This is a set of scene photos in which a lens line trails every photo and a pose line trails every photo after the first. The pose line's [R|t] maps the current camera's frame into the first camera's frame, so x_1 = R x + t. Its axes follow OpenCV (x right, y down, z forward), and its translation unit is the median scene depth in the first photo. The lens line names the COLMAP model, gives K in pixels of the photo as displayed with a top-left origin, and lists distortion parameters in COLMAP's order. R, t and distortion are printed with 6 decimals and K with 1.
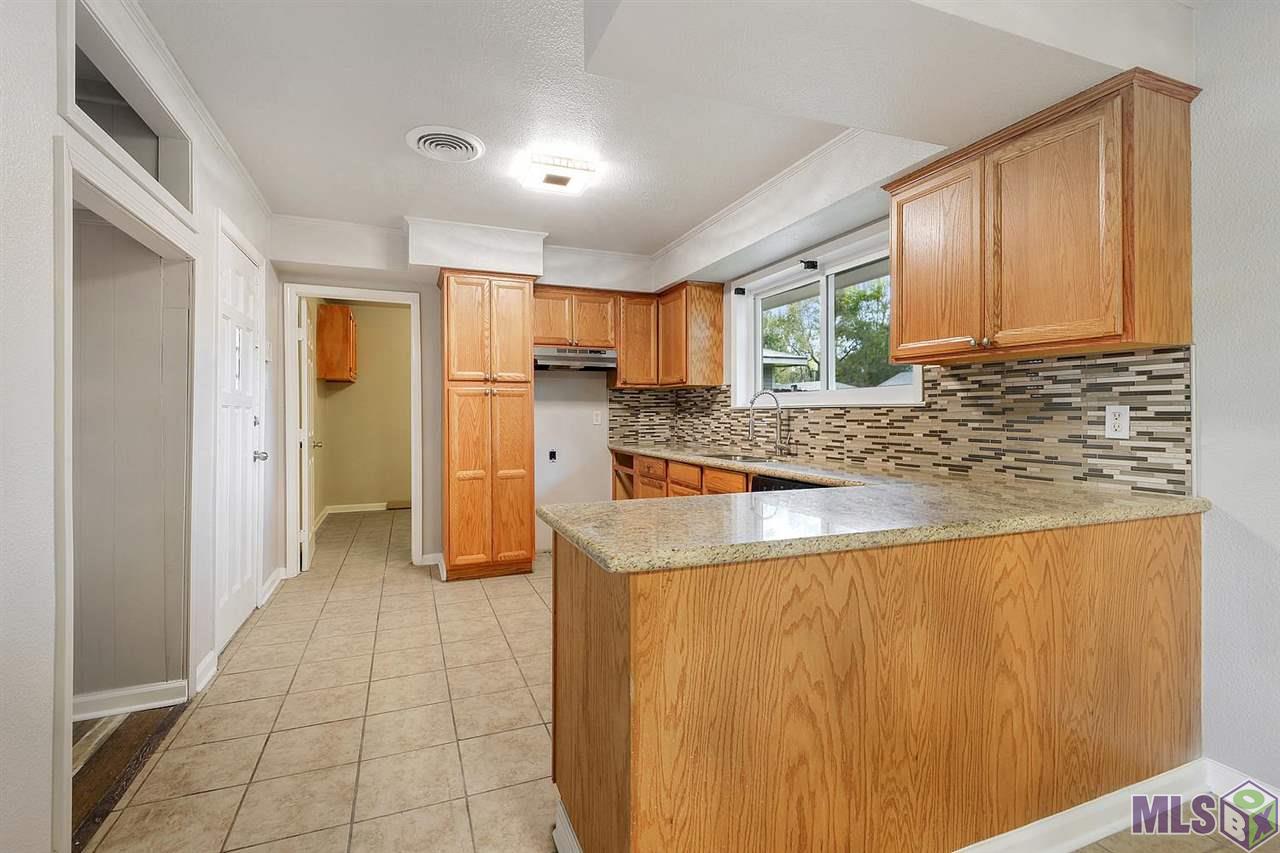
lens RADIAL K [[583.5, 0, 638.5], [0, 583.5, 418.4], [0, 0, 1]] dist [0.027793, -0.000216]
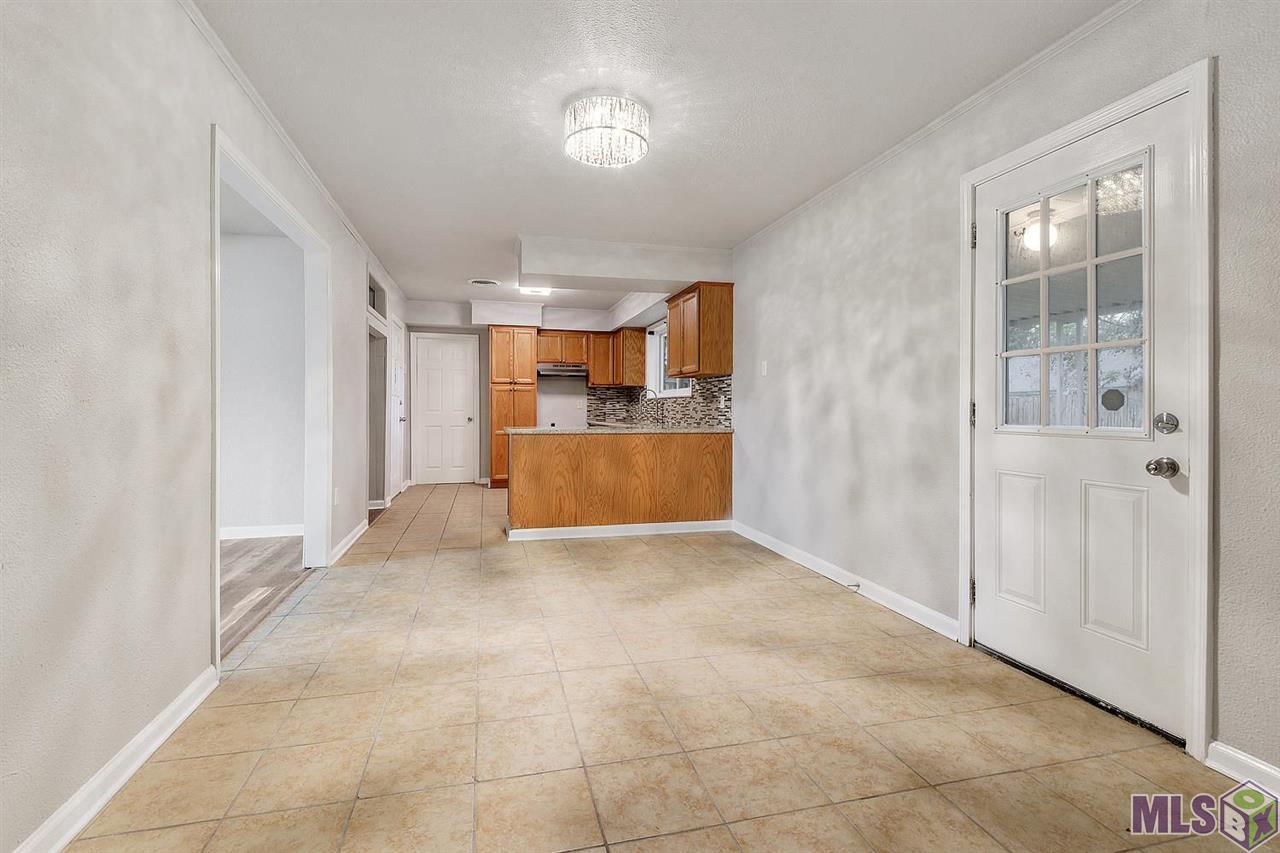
lens RADIAL K [[583.5, 0, 643.7], [0, 583.5, 419.2], [0, 0, 1]] dist [0.027793, -0.000216]
pose [[0.993167, 0.009873, -0.116282, 0.537927], [-0.009016, 0.999928, 0.007901, 0.046431], [0.116352, -0.006799, 0.993185, -1.150032]]
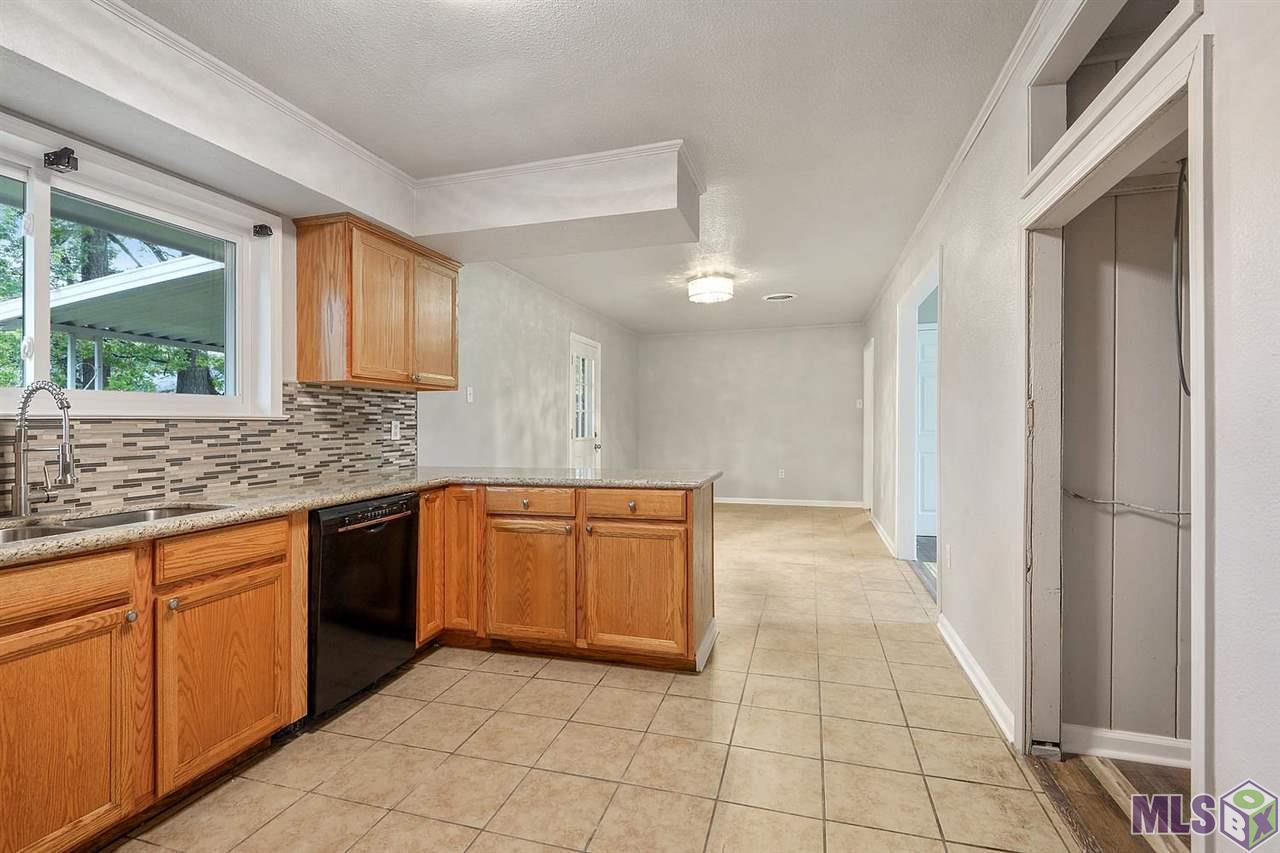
lens RADIAL K [[583.5, 0, 642.0], [0, 583.5, 418.5], [0, 0, 1]] dist [0.027793, -0.000216]
pose [[-0.786796, 0.019853, 0.616894, -0.589732], [0.023469, 0.999722, -0.002240, -0.005849], [-0.616767, 0.012715, -0.787043, 1.351231]]
